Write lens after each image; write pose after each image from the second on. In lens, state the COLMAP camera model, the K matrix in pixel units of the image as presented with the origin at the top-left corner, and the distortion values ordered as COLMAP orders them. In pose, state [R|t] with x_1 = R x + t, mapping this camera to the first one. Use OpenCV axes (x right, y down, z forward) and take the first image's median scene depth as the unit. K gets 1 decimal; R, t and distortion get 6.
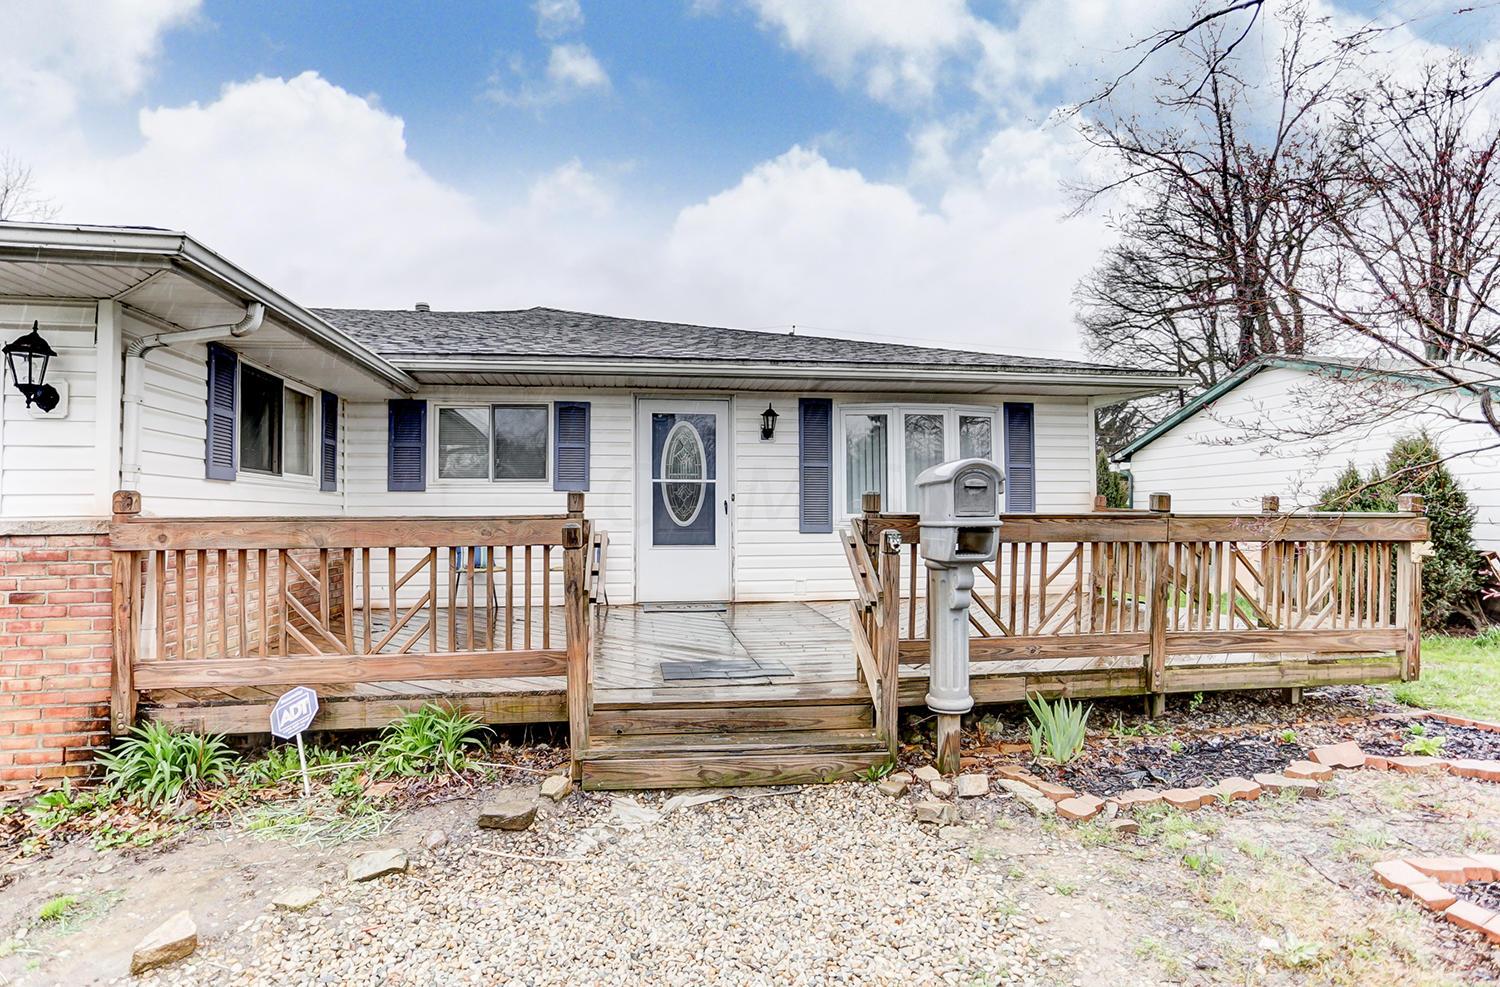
lens RADIAL K [[802.0, 0, 743.9], [0, 802.0, 487.3], [0, 0, 1]] dist [-0.002390, 0.001238]
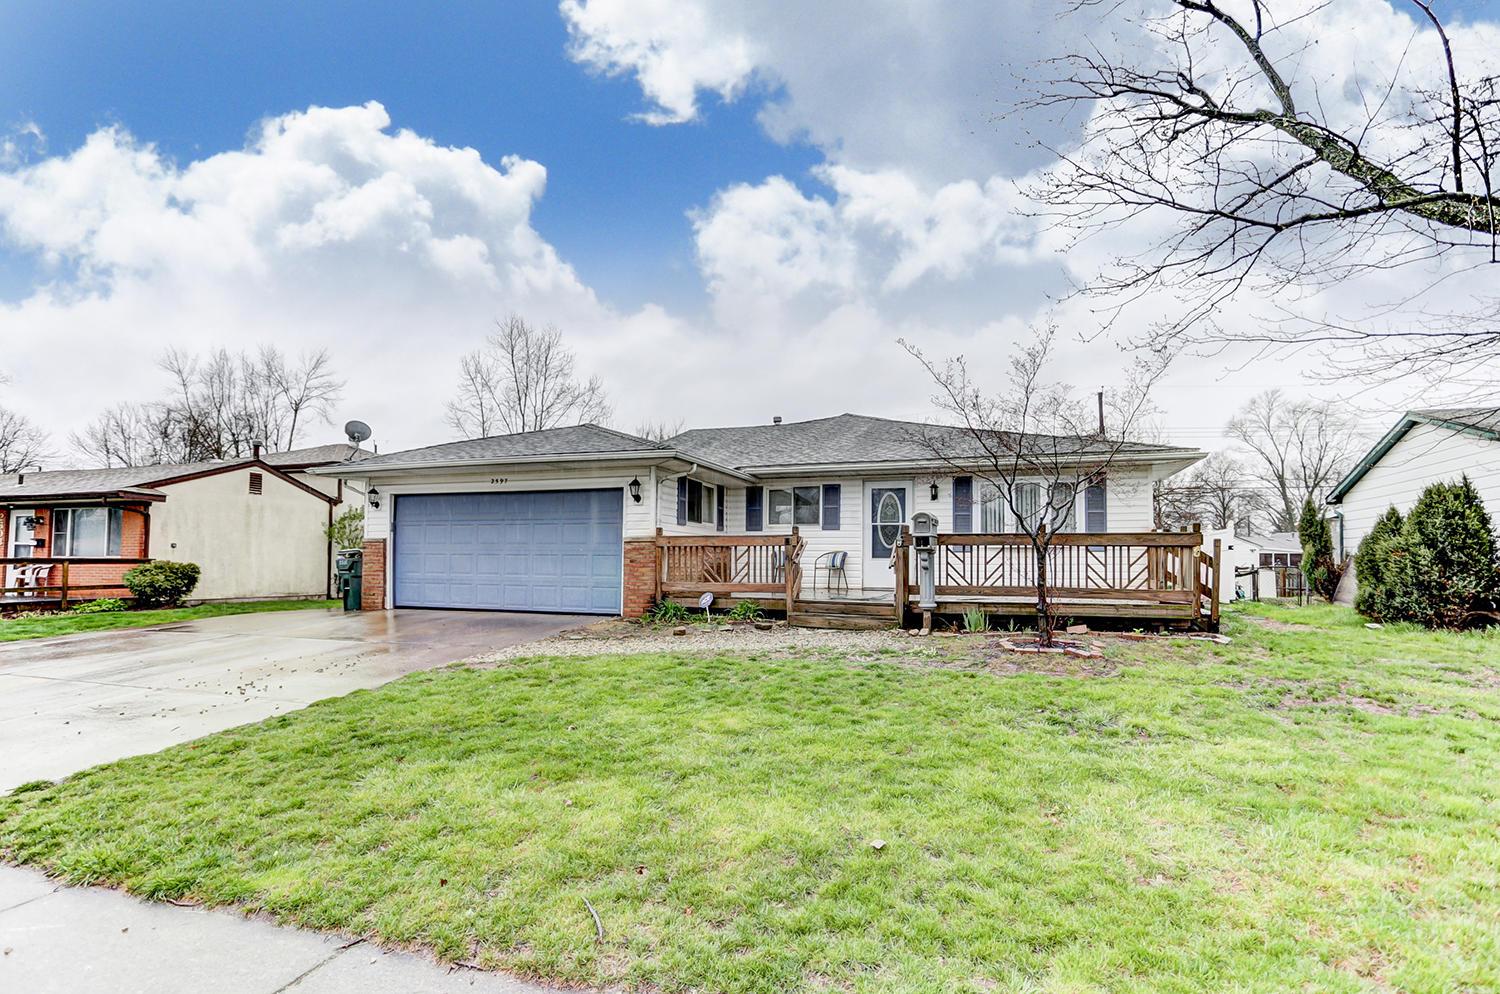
lens RADIAL K [[802.0, 0, 750.2], [0, 802.0, 503.2], [0, 0, 1]] dist [-0.002390, 0.001238]
pose [[0.894699, -0.025961, -0.445915, 0.806127], [0.006045, 0.998922, -0.046028, 0.047634], [0.446629, 0.038486, 0.893891, -1.401140]]
